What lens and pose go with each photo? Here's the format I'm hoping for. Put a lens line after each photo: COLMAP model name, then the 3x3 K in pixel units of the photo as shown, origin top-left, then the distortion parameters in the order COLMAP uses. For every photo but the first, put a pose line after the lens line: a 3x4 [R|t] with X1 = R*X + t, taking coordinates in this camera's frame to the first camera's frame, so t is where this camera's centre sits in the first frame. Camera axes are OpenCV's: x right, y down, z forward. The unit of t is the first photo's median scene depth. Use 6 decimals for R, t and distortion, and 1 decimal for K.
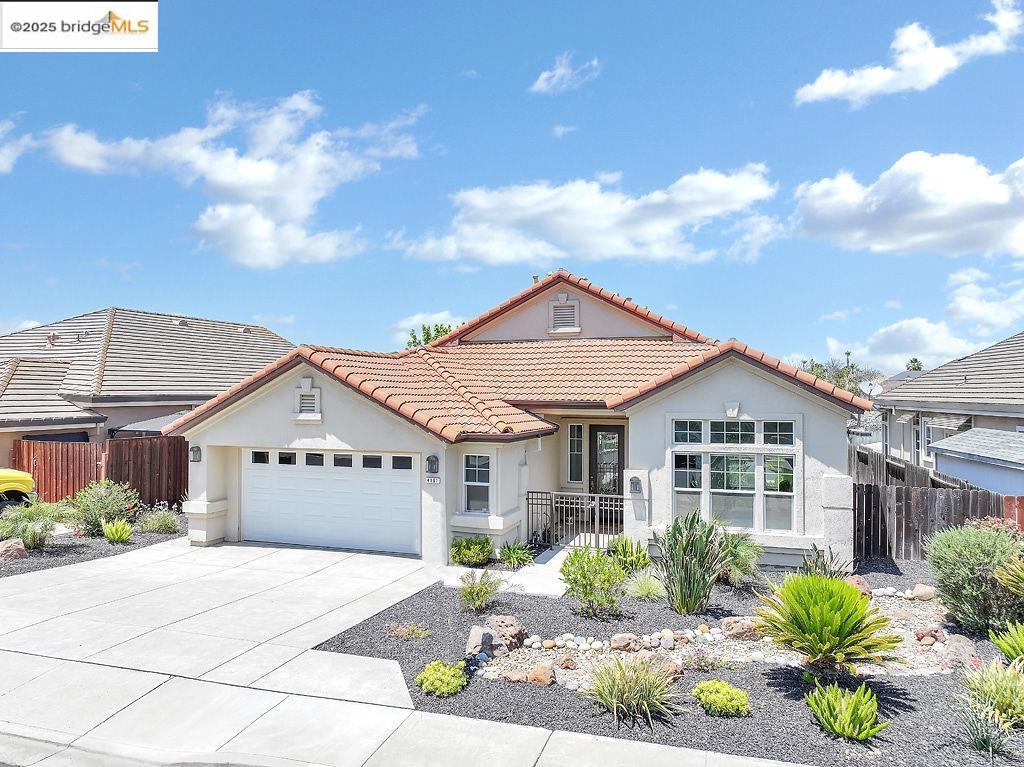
lens RADIAL K [[734.3, 0, 512.0], [0, 734.3, 383.5], [0, 0, 1]] dist [-0.001068, 0.005059]
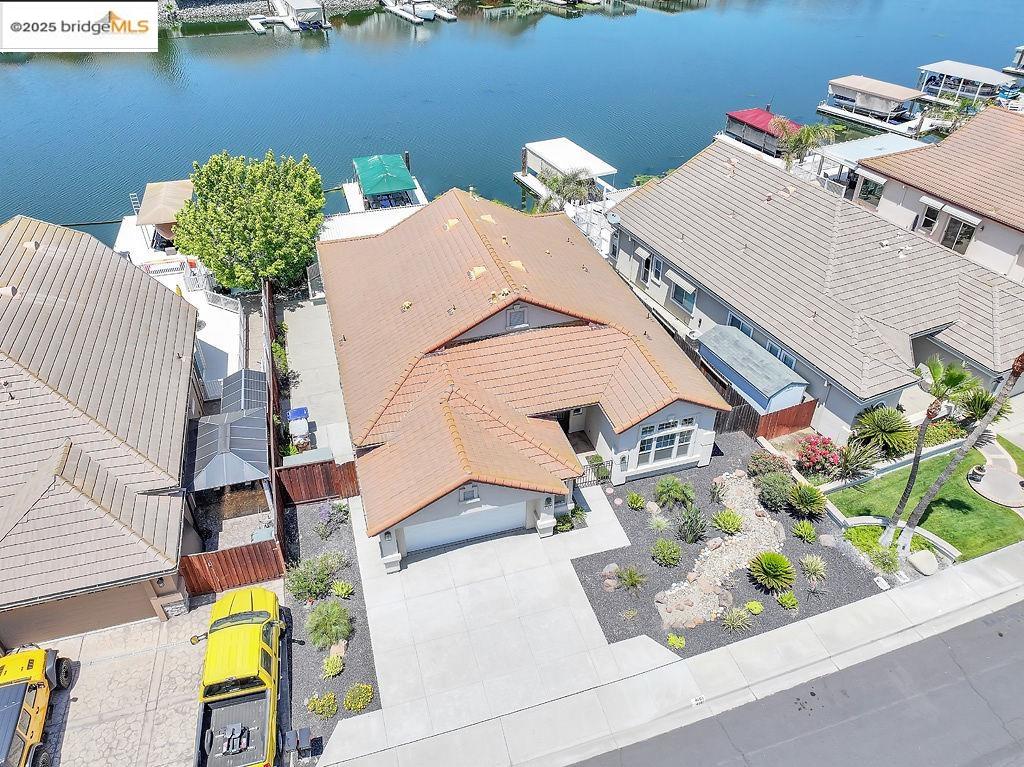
lens RADIAL K [[720.5, 0, 512.0], [0, 720.5, 383.5], [0, 0, 1]] dist [-0.000833, 0.000573]
pose [[0.817192, -0.352657, 0.455884, -0.875284], [0.001748, 0.792477, 0.609900, -1.188996], [-0.576363, -0.497609, 0.648222, 0.035174]]
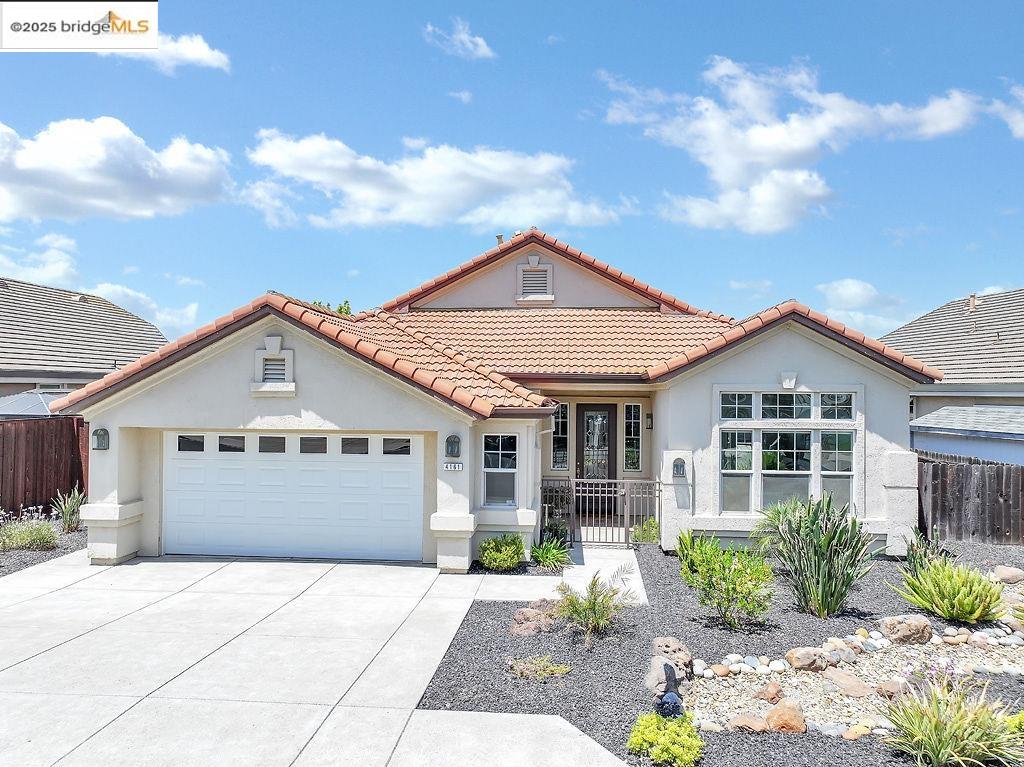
lens RADIAL K [[734.3, 0, 512.0], [0, 734.3, 383.5], [0, 0, 1]] dist [-0.001068, 0.005059]
pose [[0.970560, 0.007478, 0.240743, -0.231981], [-0.008311, 0.999962, 0.002447, 0.039022], [-0.240716, -0.004376, 0.970586, 0.212281]]
